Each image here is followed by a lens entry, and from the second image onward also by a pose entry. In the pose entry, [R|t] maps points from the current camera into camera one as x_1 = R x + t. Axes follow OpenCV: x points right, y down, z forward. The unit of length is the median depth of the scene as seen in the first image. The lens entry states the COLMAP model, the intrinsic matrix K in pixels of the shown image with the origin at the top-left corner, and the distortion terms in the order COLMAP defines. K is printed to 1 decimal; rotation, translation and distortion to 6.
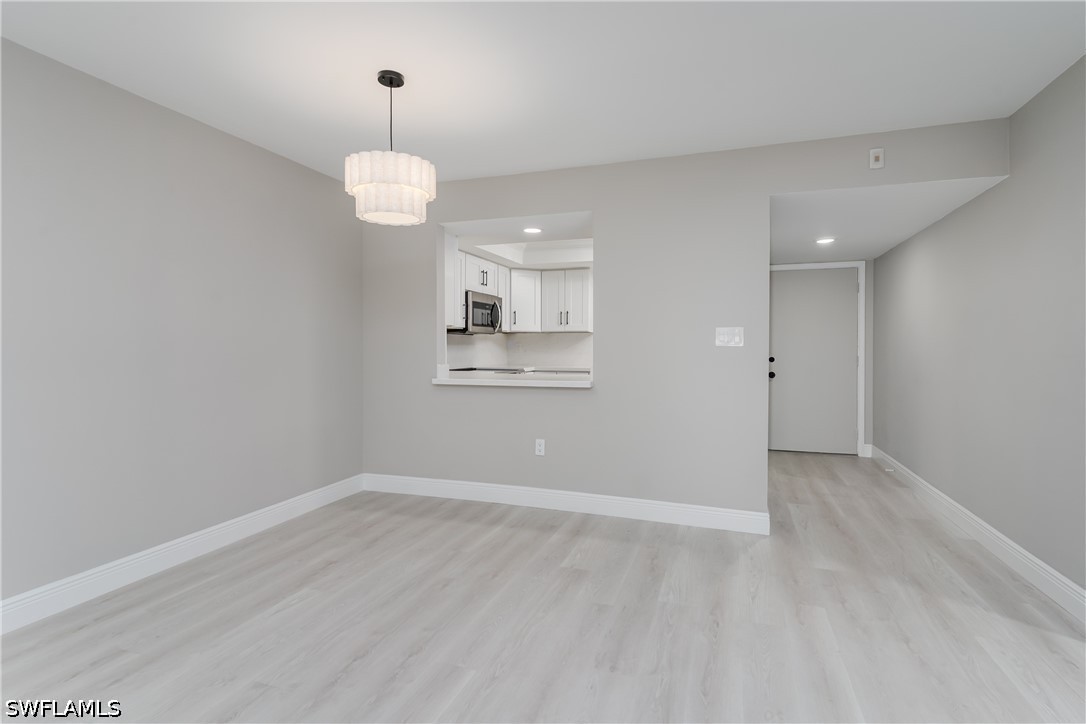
lens RADIAL K [[513.9, 0, 545.5], [0, 513.9, 349.4], [0, 0, 1]] dist [-0.005974, 0.000114]
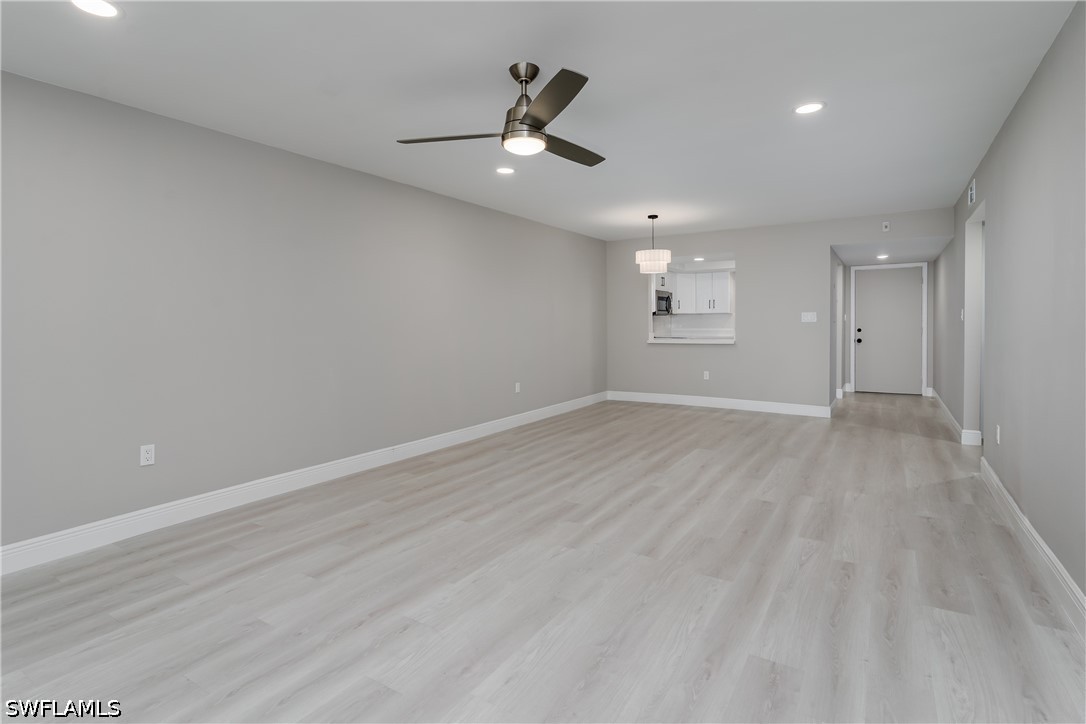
lens RADIAL K [[529.9, 0, 561.9], [0, 529.9, 337.0], [0, 0, 1]] dist [-0.000023, -0.000270]
pose [[0.978820, -0.006245, -0.204627, -0.089377], [0.009725, 0.999825, 0.016006, 0.006522], [0.204491, -0.017657, 0.978709, -0.702933]]
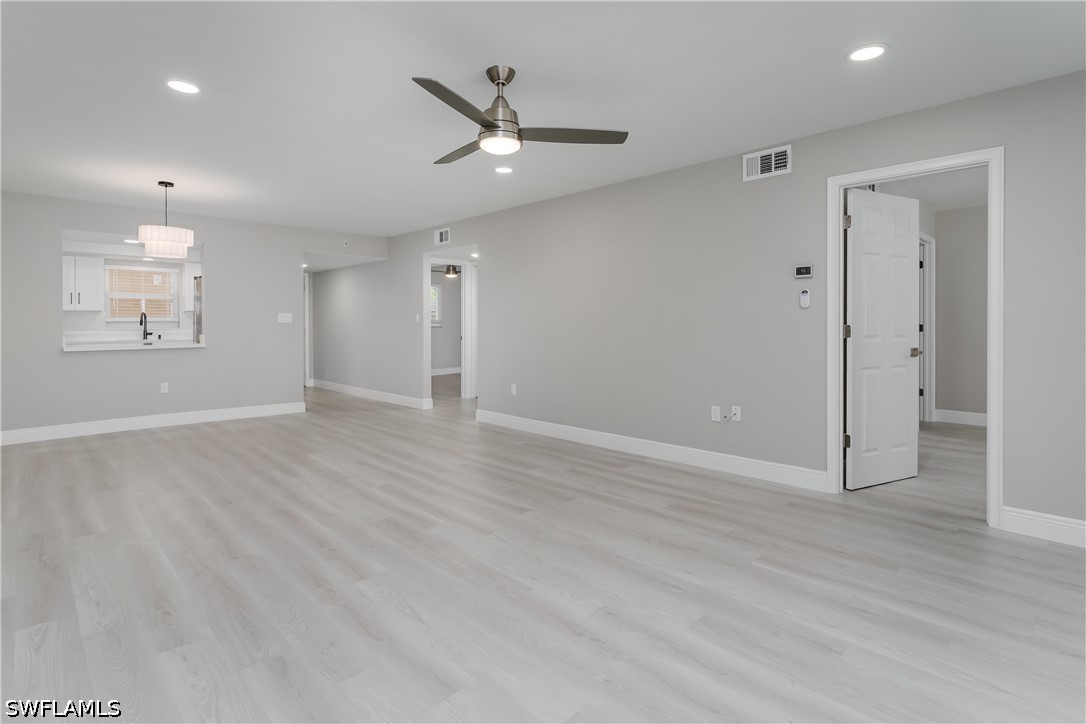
lens RADIAL K [[524.0, 0, 545.0], [0, 524.0, 322.3], [0, 0, 1]] dist [0.000516, -0.000337]
pose [[0.432658, -0.002720, 0.901554, -0.633652], [0.011153, 0.999935, -0.002336, 0.006274], [-0.901489, 0.011066, 0.432660, -0.487705]]
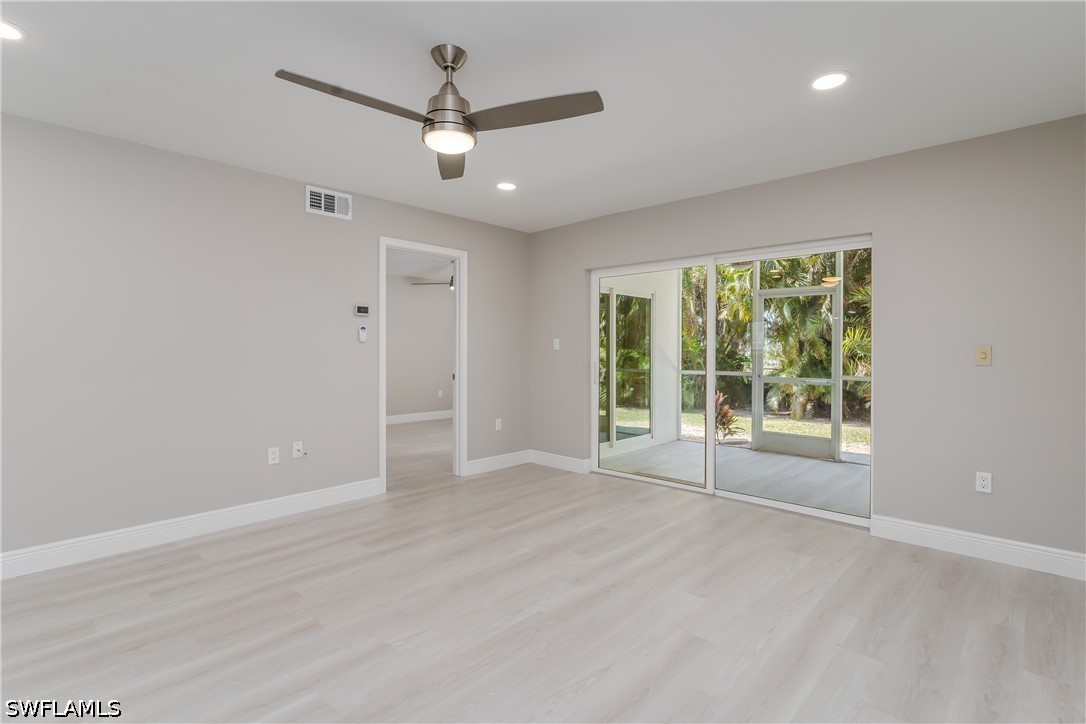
lens RADIAL K [[513.9, 0, 545.5], [0, 513.9, 349.4], [0, 0, 1]] dist [-0.005974, 0.000114]
pose [[-0.912448, 0.002888, 0.409183, -0.442576], [0.003908, 0.999991, 0.001656, 0.000722], [-0.409174, 0.003110, -0.912451, 0.081002]]
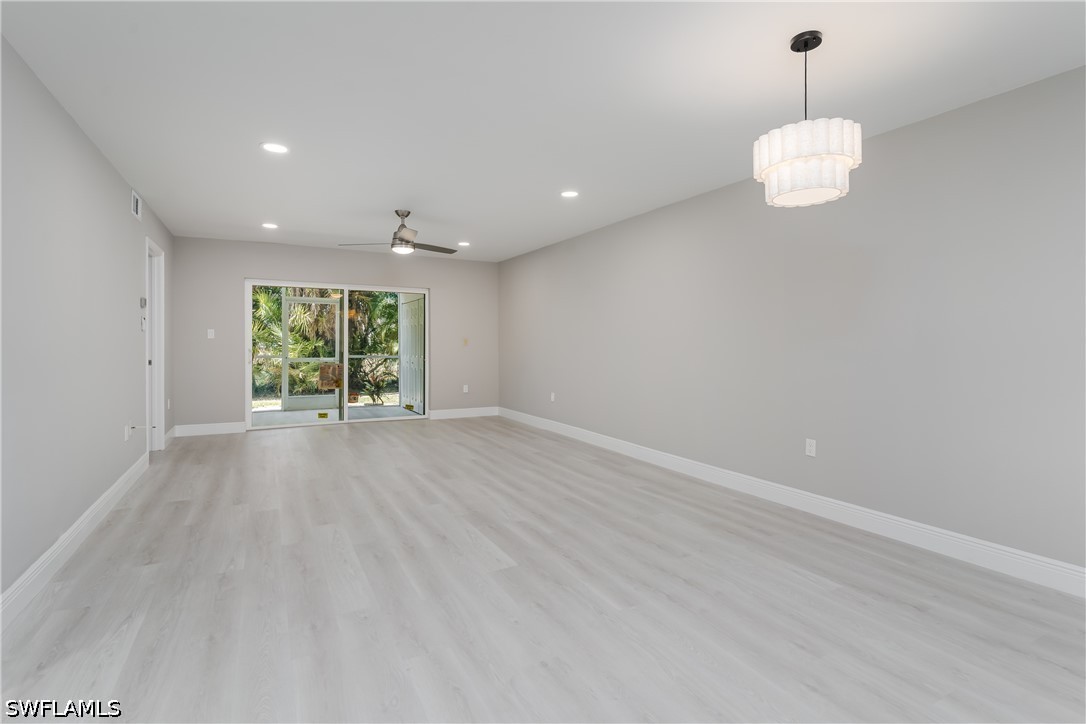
lens RADIAL K [[538.0, 0, 546.1], [0, 538.0, 338.4], [0, 0, 1]] dist [-0.001906, -0.000377]
pose [[-0.679113, -0.003512, -0.734026, 0.307946], [-0.005700, 0.999984, 0.000490, -0.001687], [0.734012, 0.004517, -0.679121, 0.588137]]
